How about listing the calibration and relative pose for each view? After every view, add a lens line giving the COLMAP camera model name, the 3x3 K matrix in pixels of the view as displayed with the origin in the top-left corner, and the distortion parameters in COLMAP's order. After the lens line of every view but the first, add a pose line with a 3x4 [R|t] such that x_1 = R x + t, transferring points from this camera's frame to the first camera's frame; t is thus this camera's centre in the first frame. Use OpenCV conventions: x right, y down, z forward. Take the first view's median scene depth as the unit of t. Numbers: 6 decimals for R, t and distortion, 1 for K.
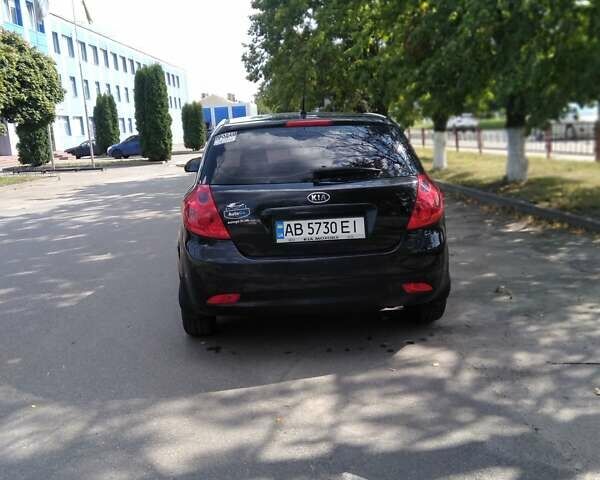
lens RADIAL K [[601.2, 0, 292.2], [0, 601.2, 239.6], [0, 0, 1]] dist [0.093295, -0.138162]
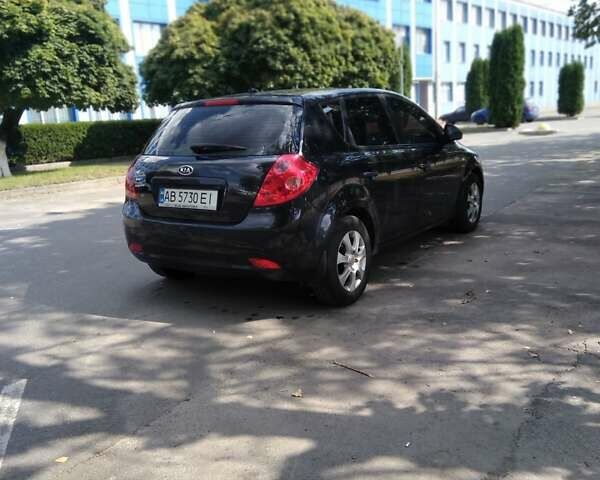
lens RADIAL K [[601.2, 0, 292.2], [0, 601.2, 239.6], [0, 0, 1]] dist [0.093295, -0.138162]
pose [[0.780941, 0.132400, -0.610411, 0.200129], [-0.097235, 0.991131, 0.090579, -0.013733], [0.616990, -0.011383, 0.786889, 0.049711]]
